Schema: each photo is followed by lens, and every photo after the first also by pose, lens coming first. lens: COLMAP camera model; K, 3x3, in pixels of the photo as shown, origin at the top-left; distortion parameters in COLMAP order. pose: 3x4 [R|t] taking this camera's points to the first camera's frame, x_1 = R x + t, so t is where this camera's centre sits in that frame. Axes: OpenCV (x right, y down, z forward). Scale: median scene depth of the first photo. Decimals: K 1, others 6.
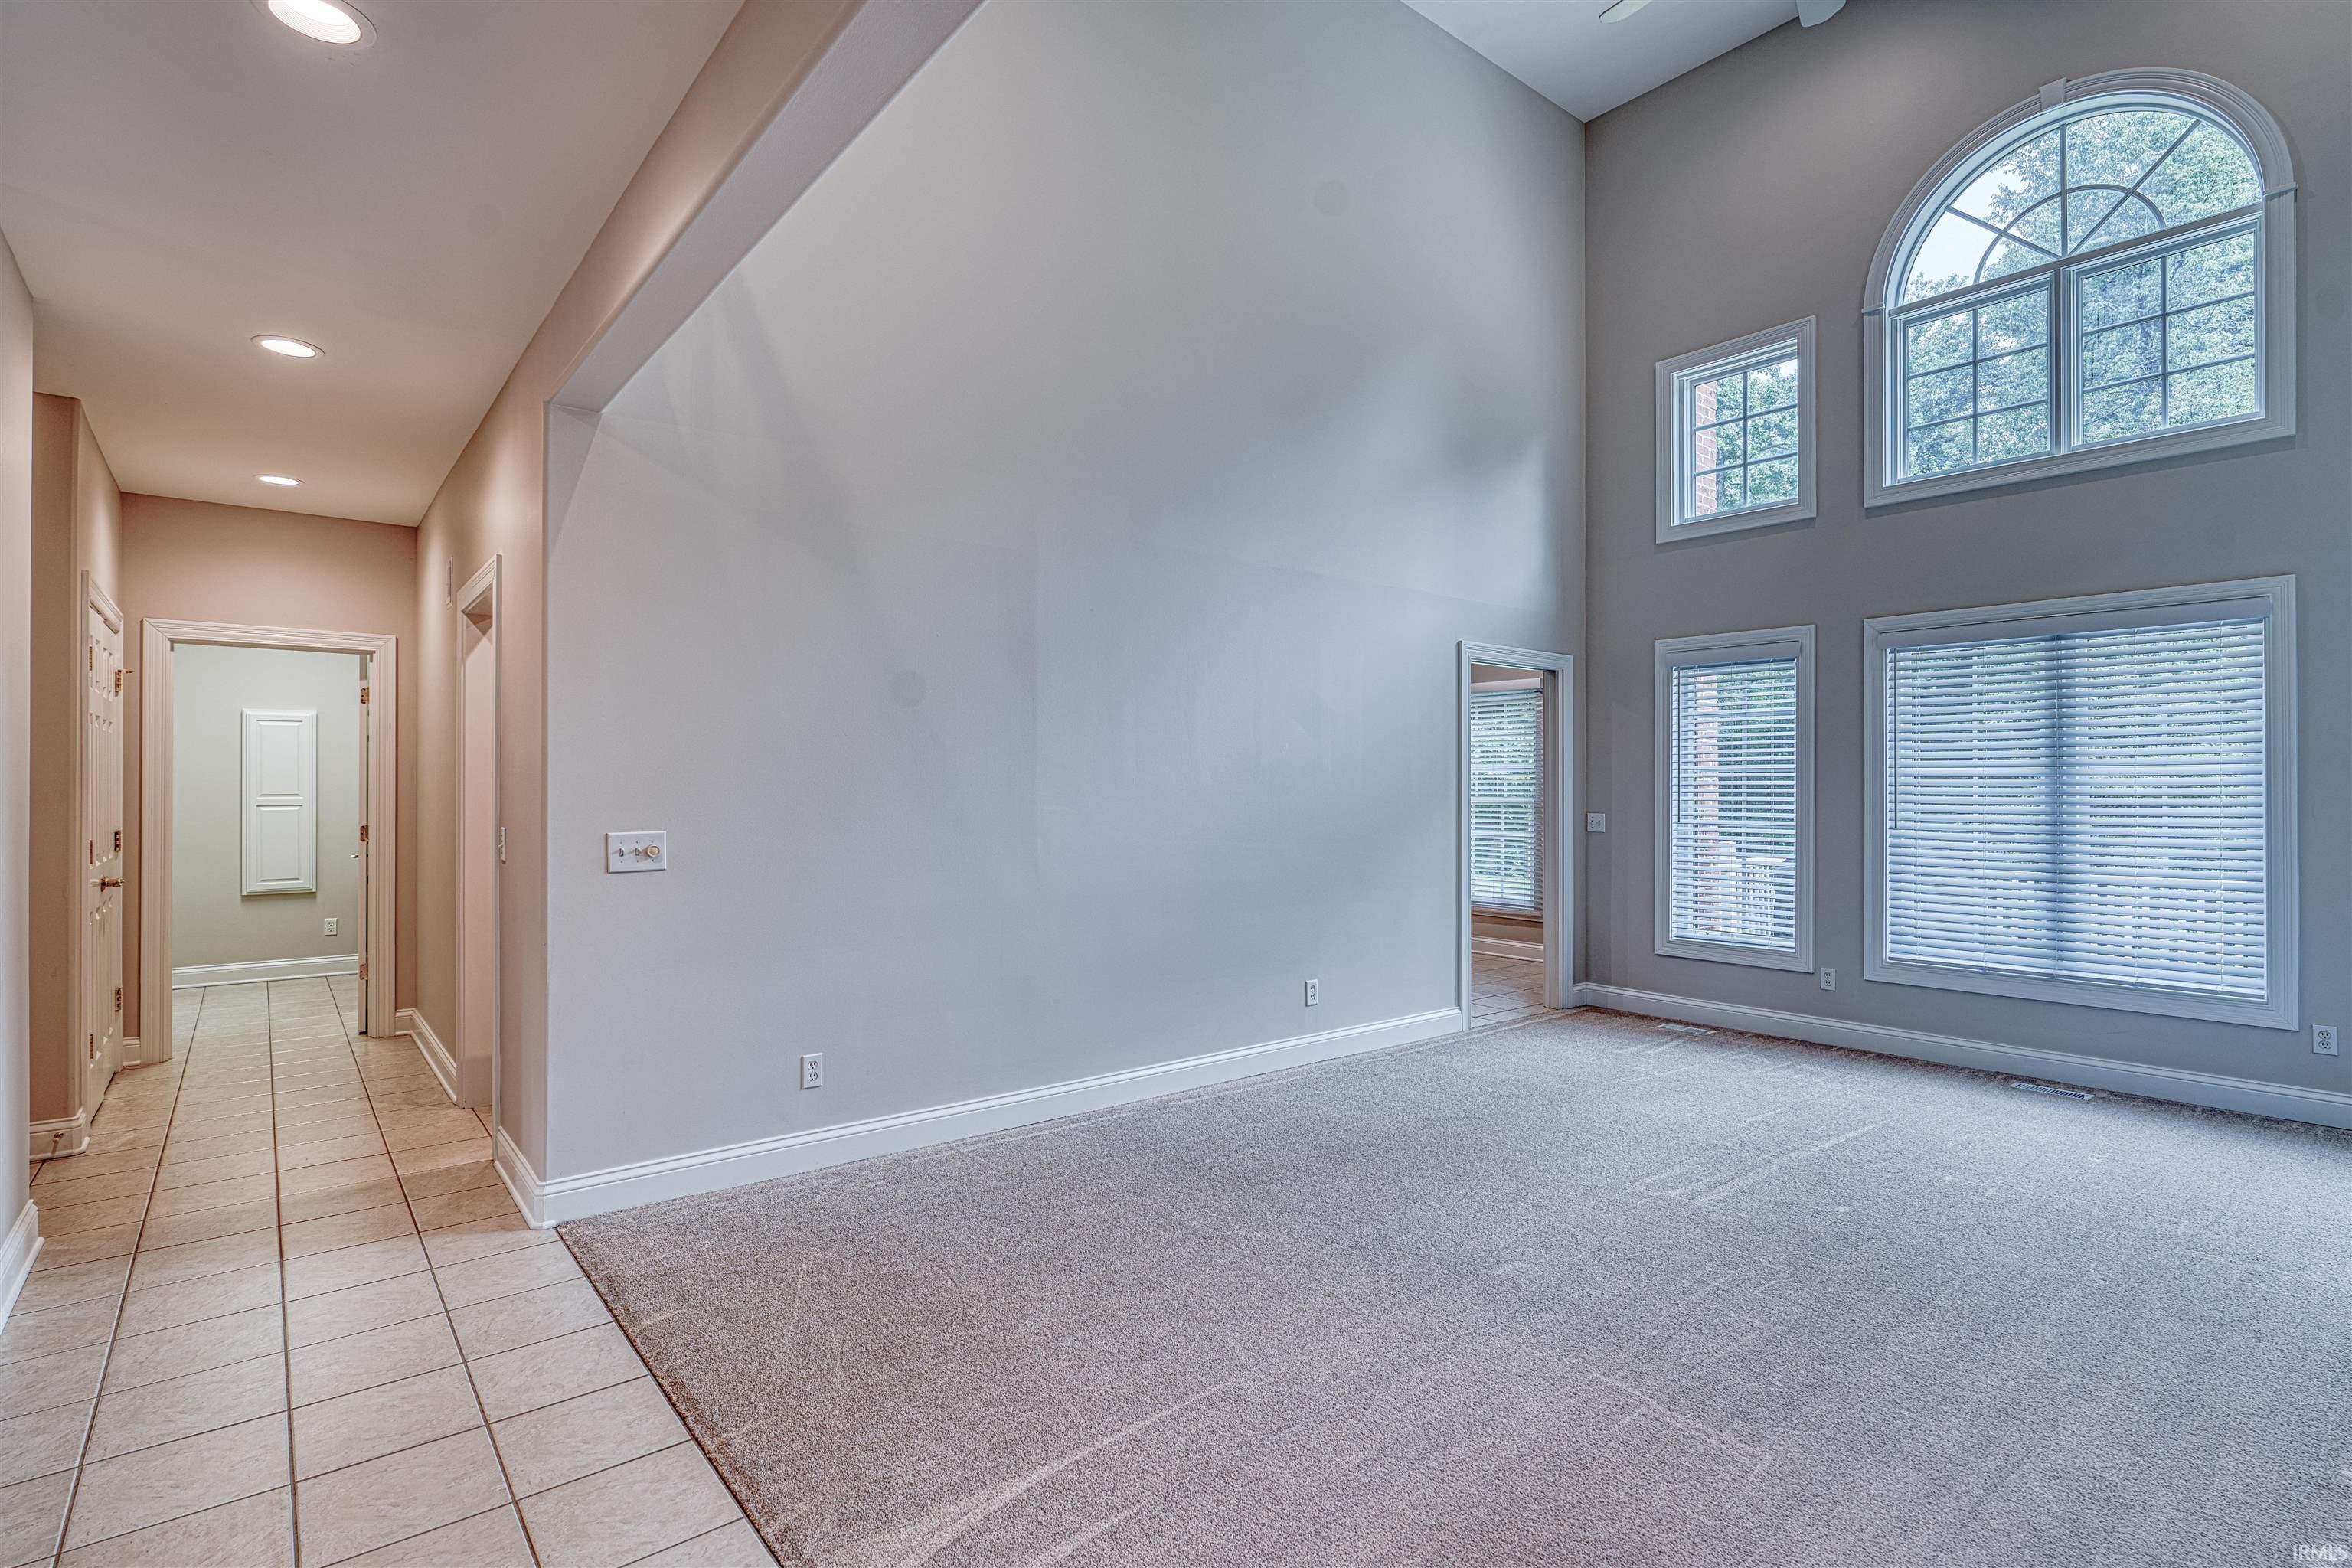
lens RADIAL K [[1146.5, 0, 1176.4], [0, 1146.5, 783.8], [0, 0, 1]] dist [-0.006890, 0.000561]
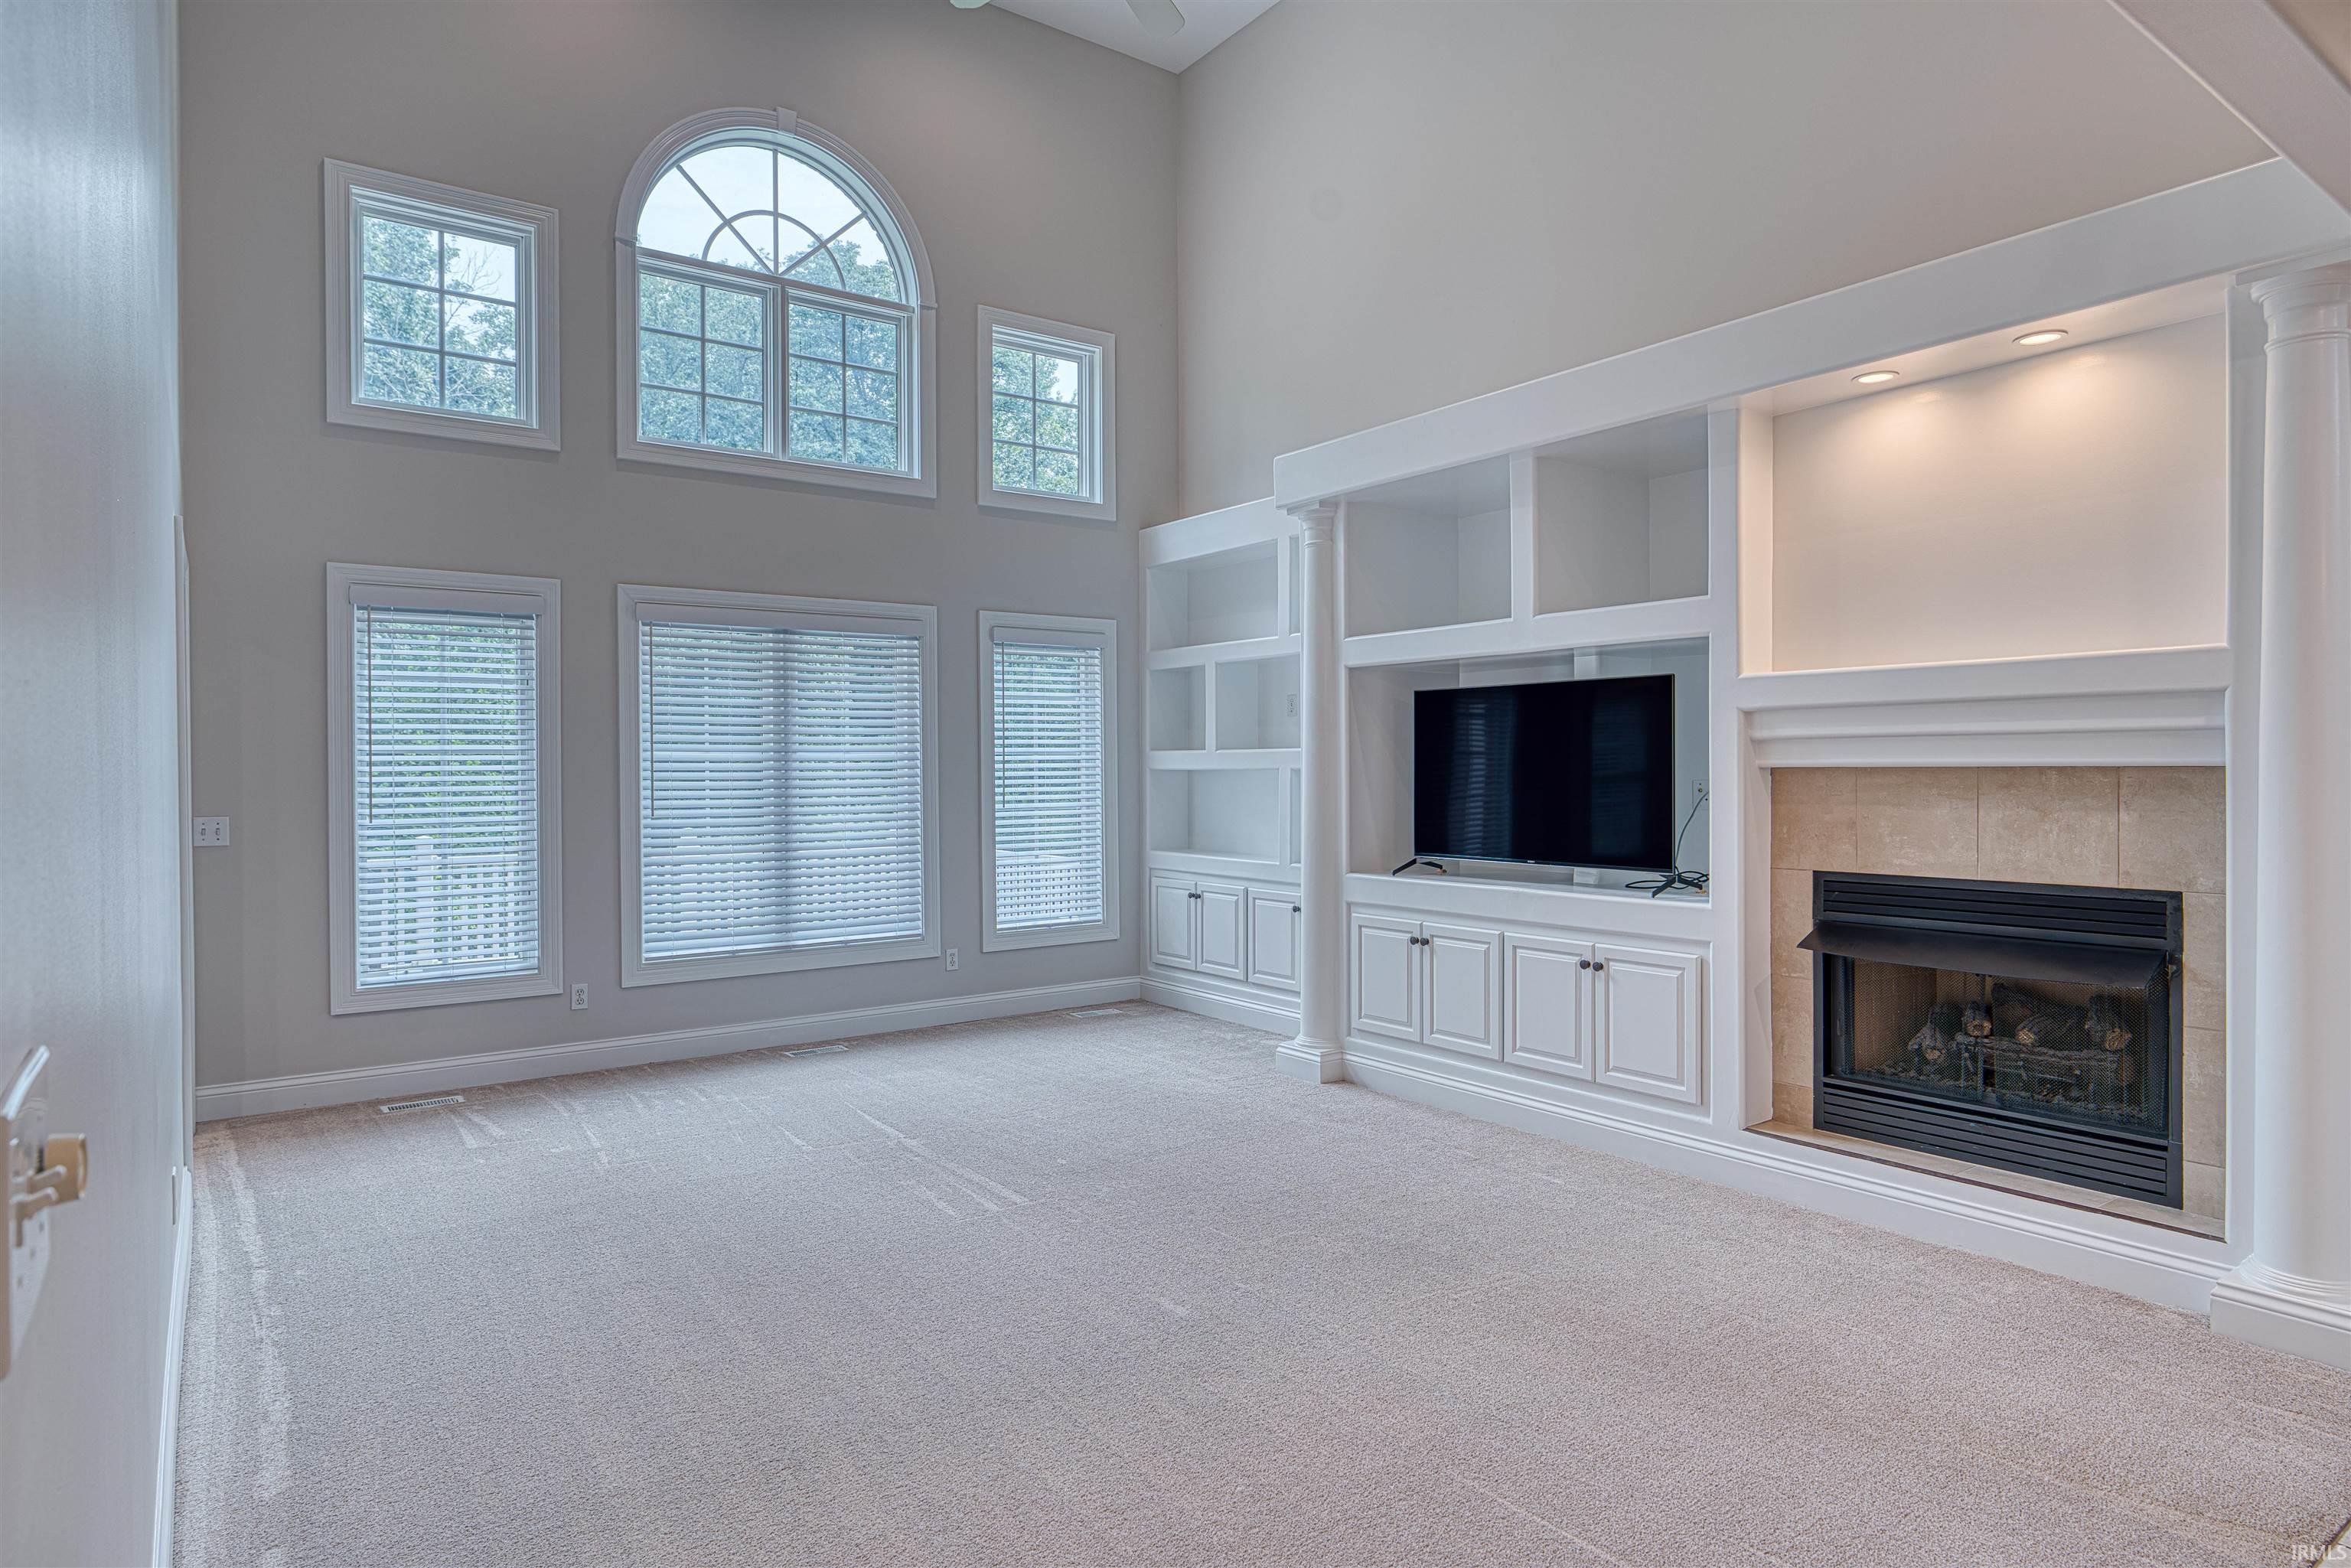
lens RADIAL K [[1329.3, 0, 1178.0], [0, 1329.3, 781.3], [0, 0, 1]] dist [-0.005872, -0.000933]
pose [[0.044668, -0.010812, 0.998943, -0.414900], [0.005258, 0.999930, 0.010588, 0.001364], [-0.998988, 0.004780, 0.044721, 0.526346]]
